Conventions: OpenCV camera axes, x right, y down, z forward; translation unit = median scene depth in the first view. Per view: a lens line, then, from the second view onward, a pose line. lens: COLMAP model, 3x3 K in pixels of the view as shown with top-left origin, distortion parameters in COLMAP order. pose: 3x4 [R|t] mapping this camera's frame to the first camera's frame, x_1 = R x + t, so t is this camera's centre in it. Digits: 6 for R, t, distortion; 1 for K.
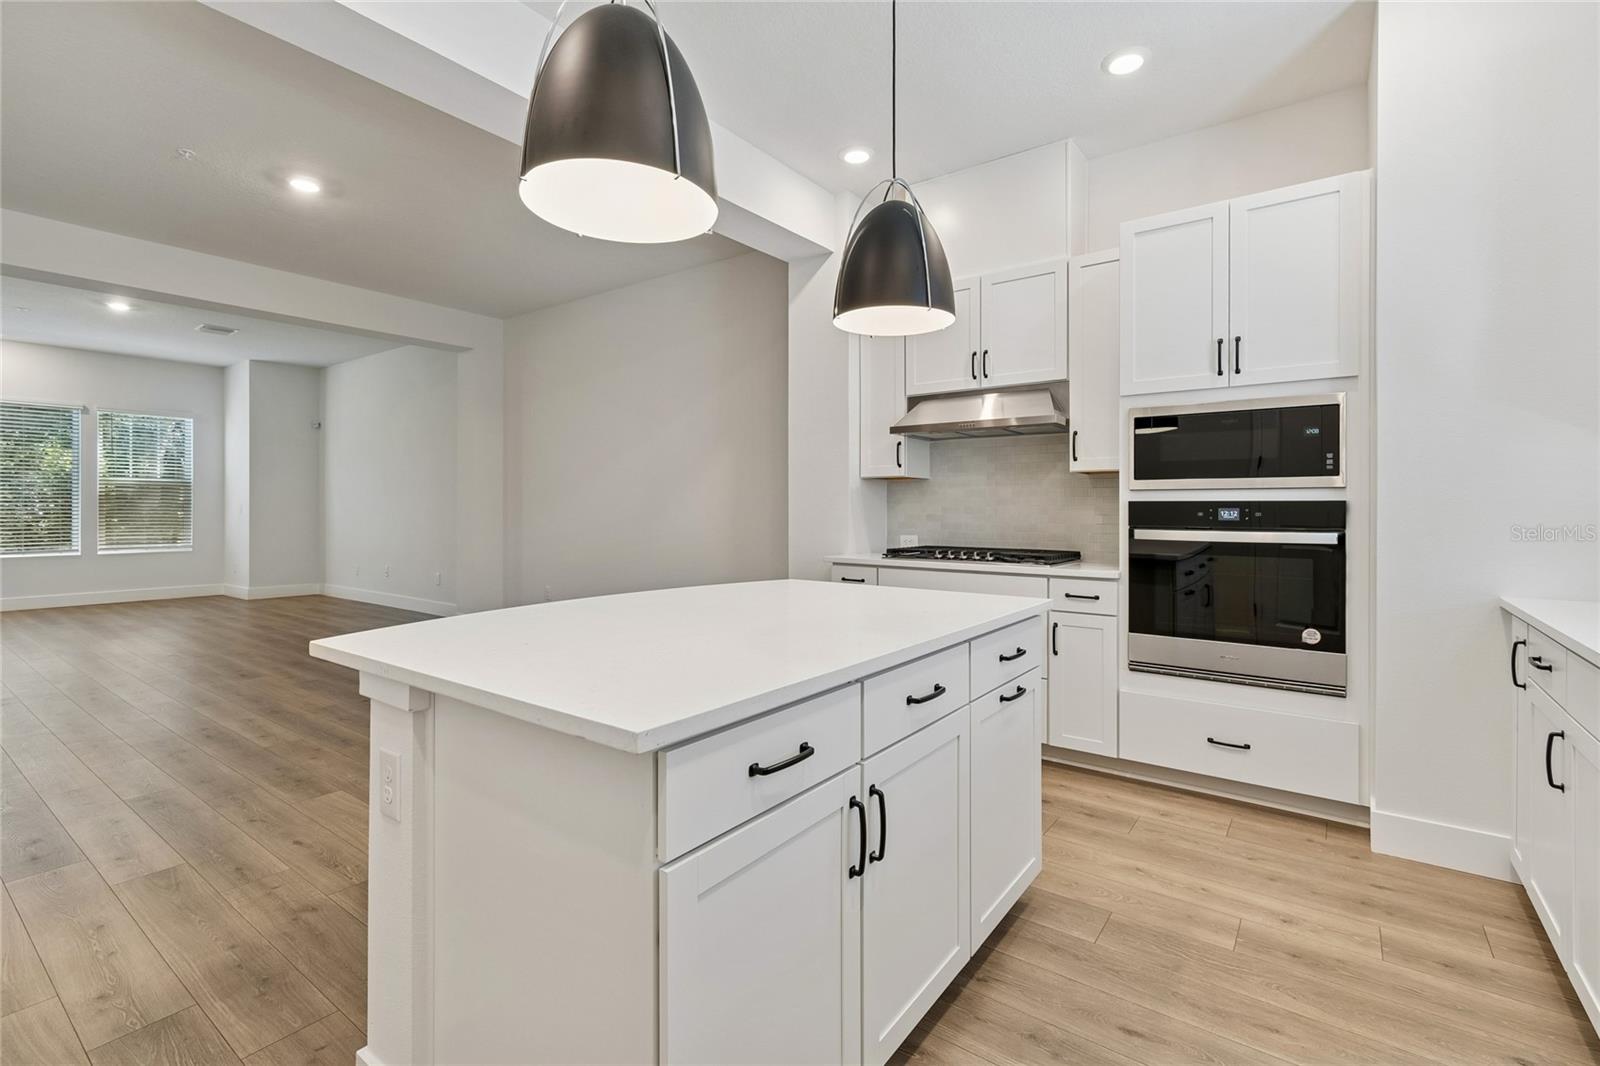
lens RADIAL K [[728.0, 0, 804.7], [0, 728.0, 502.4], [0, 0, 1]] dist [0.005347, -0.002782]
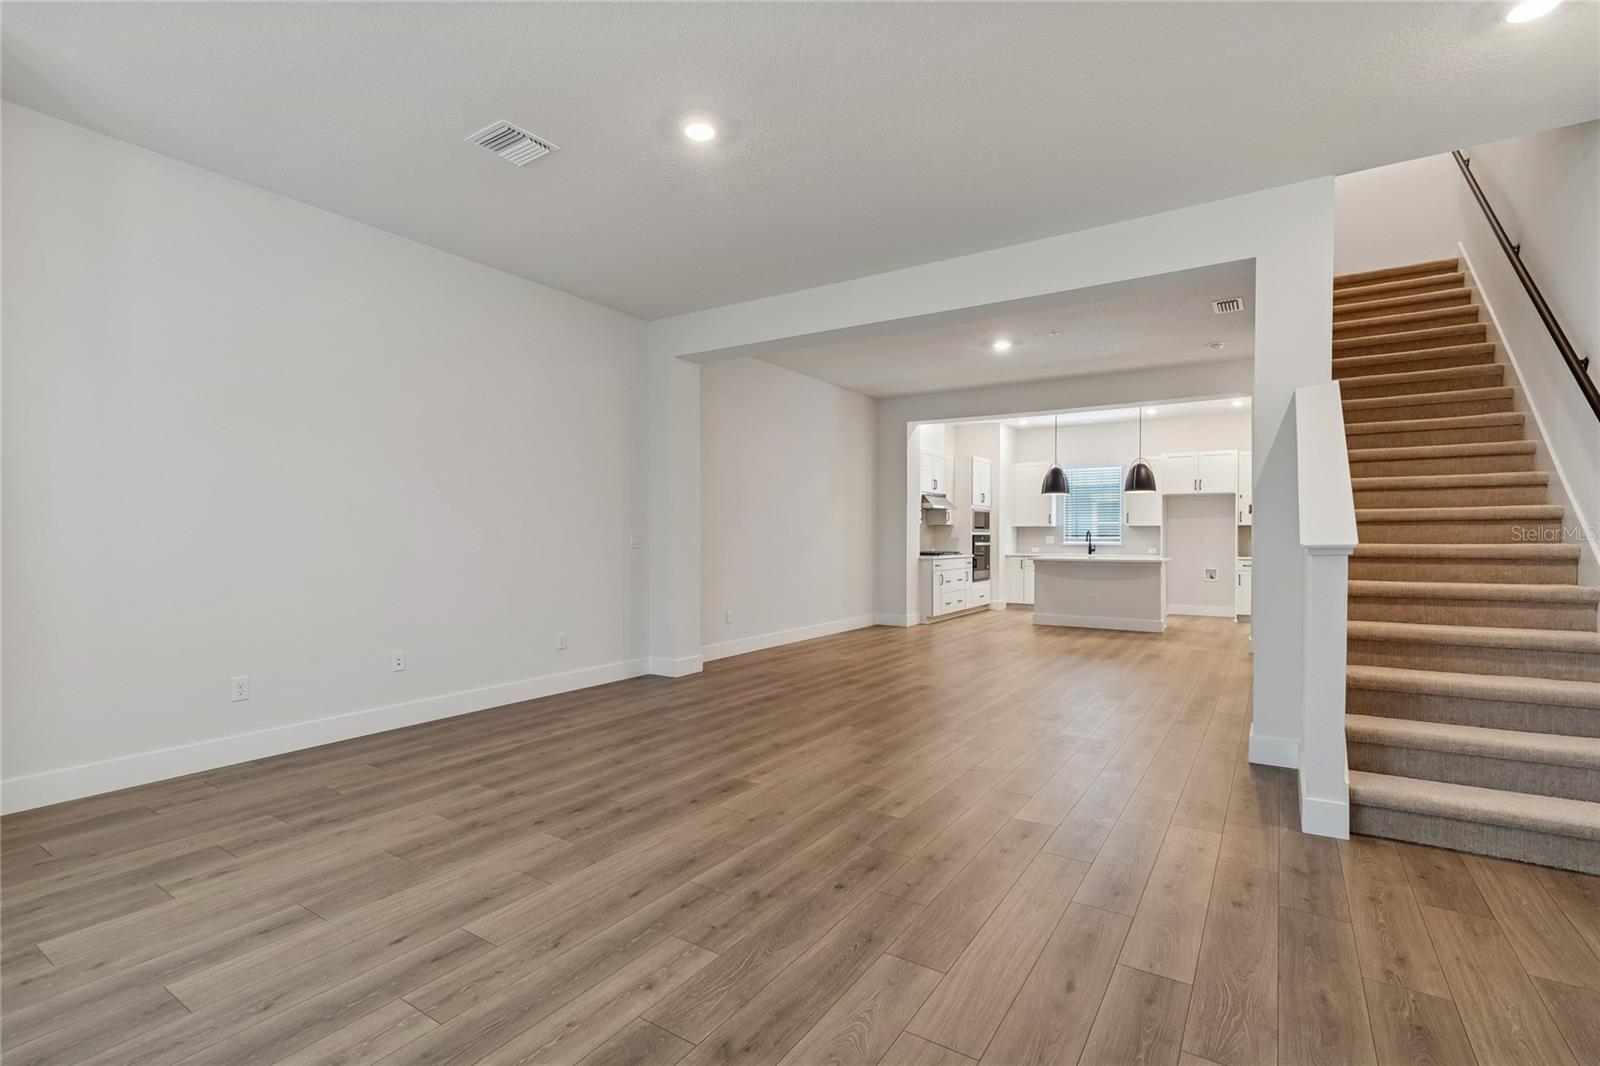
lens RADIAL K [[728.0, 0, 792.3], [0, 728.0, 562.1], [0, 0, 1]] dist [0.005347, -0.002782]
pose [[-0.053053, -0.041014, 0.997749, -3.496742], [-0.006216, 0.999150, 0.040741, -0.012086], [-0.998572, -0.004040, -0.053262, 2.357569]]
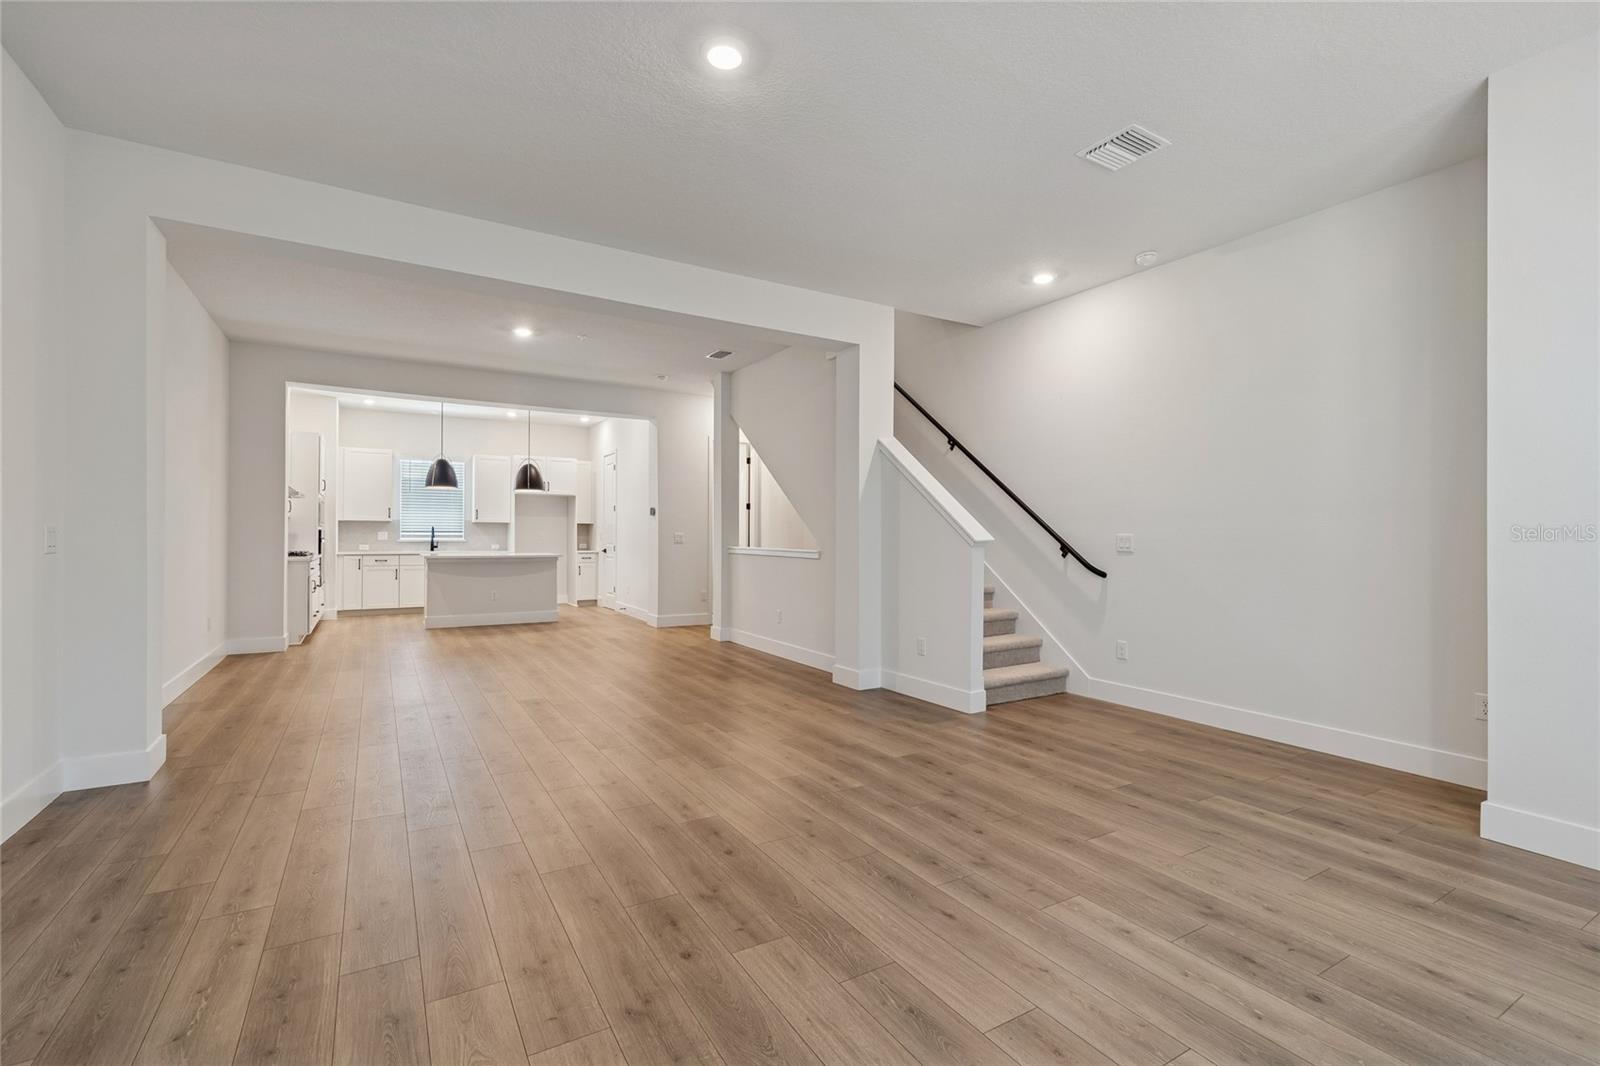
lens RADIAL K [[728.0, 0, 801.0], [0, 728.0, 525.9], [0, 0, 1]] dist [0.005347, -0.002782]
pose [[-0.924609, -0.005340, 0.380881, -2.756120], [-0.012213, 0.999803, -0.015631, 0.002875], [-0.380722, -0.019104, -0.924492, 3.360316]]
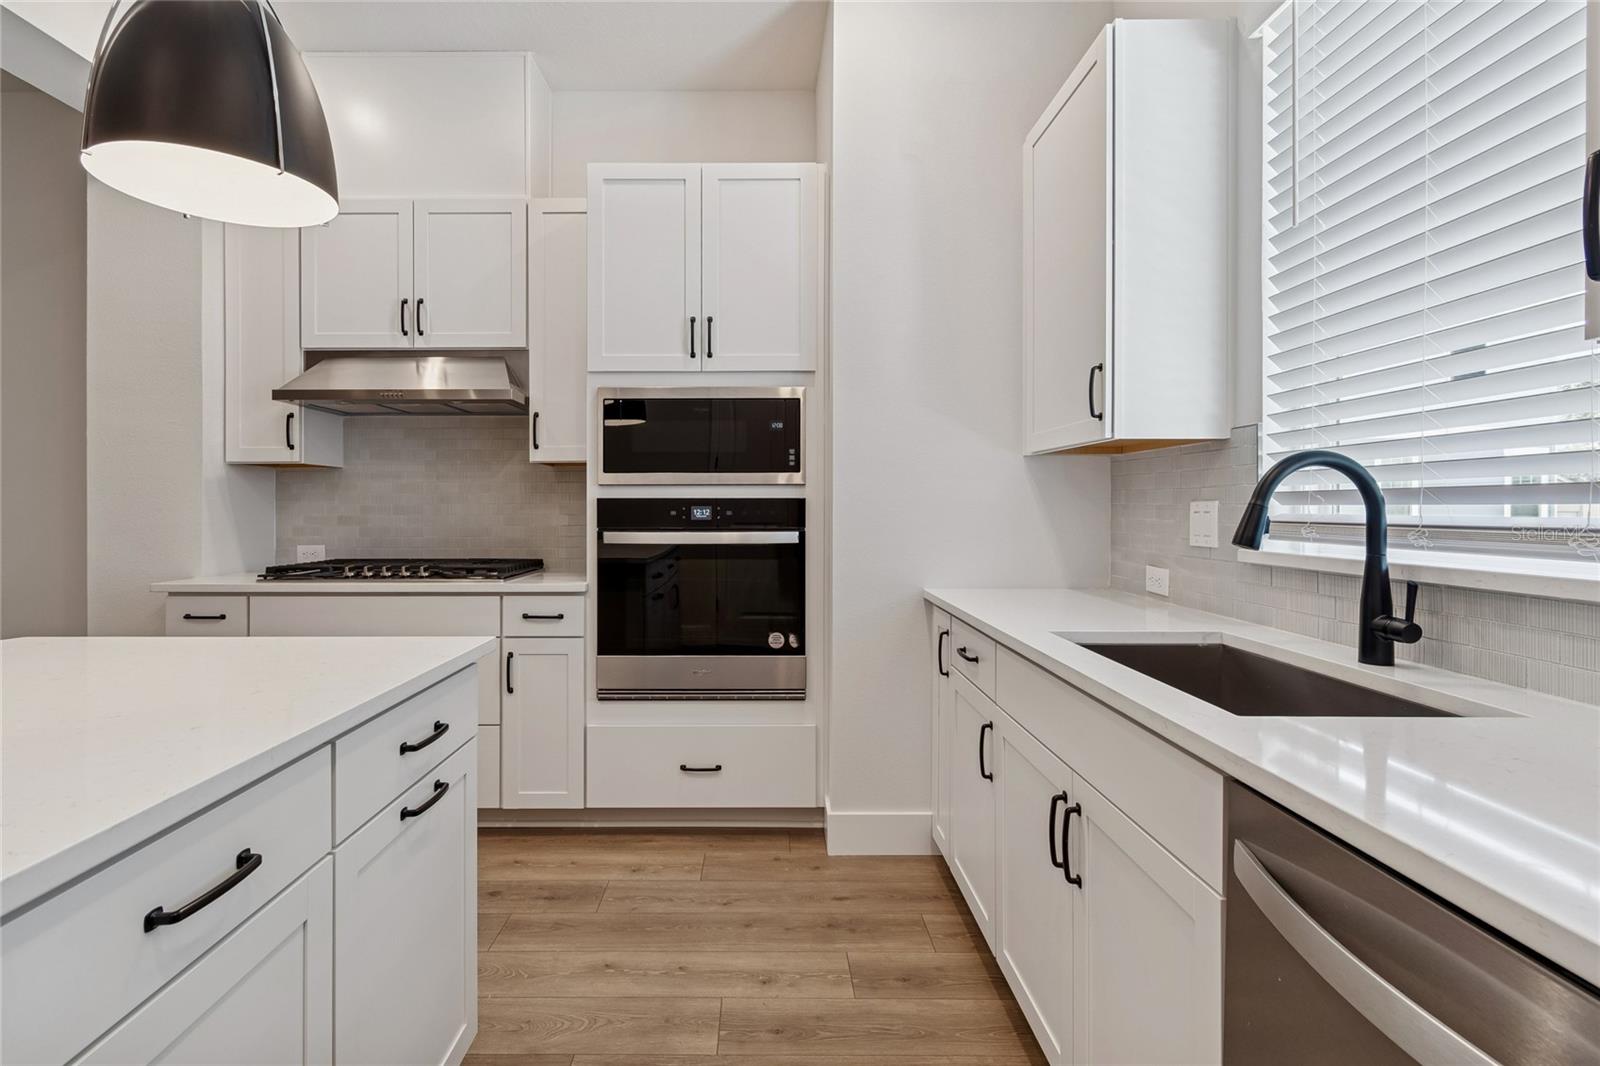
lens RADIAL K [[761.6, 0, 765.9], [0, 761.6, 504.5], [0, 0, 1]] dist [0.011071, 0.001131]
pose [[0.804824, -0.001534, 0.593512, 0.091808], [-0.001252, 0.999990, 0.004282, 0.001754], [-0.593513, -0.004190, 0.804814, 0.205224]]
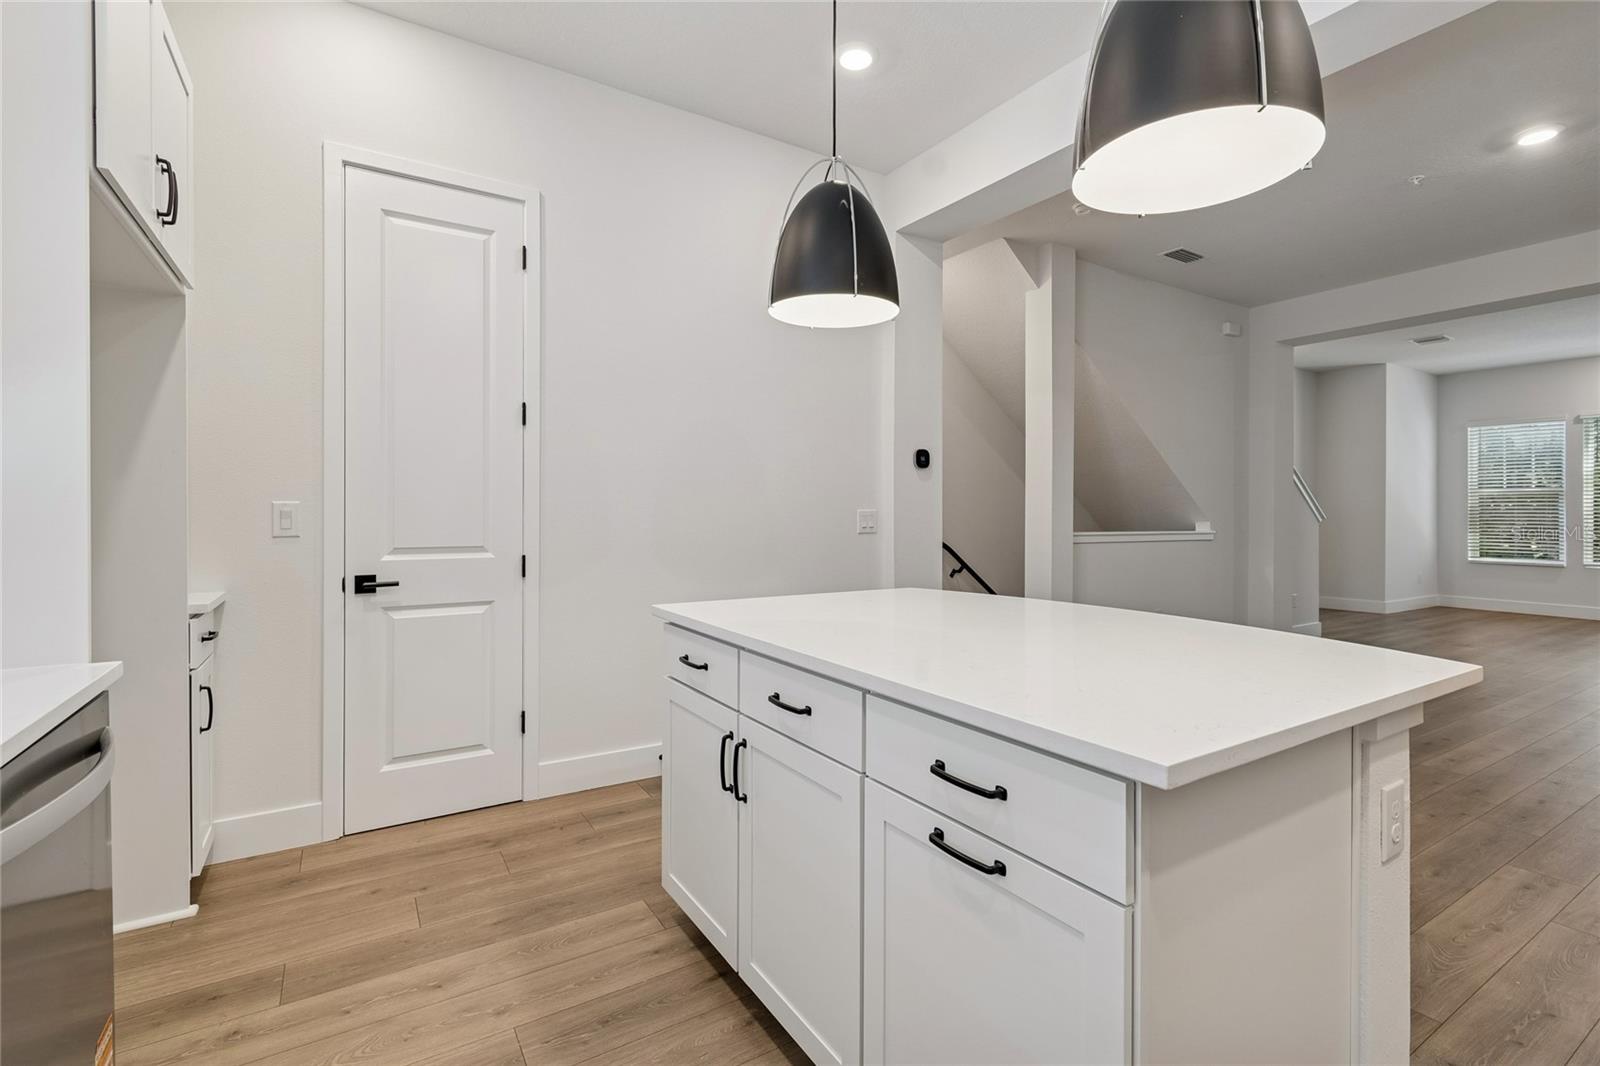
lens RADIAL K [[728.0, 0, 816.5], [0, 728.0, 509.0], [0, 0, 1]] dist [0.005347, -0.002782]
pose [[-0.351689, -0.009785, -0.936066, 0.599532], [0.000628, 0.999943, -0.010689, 0.007296], [0.936117, -0.004347, -0.351663, 0.780576]]
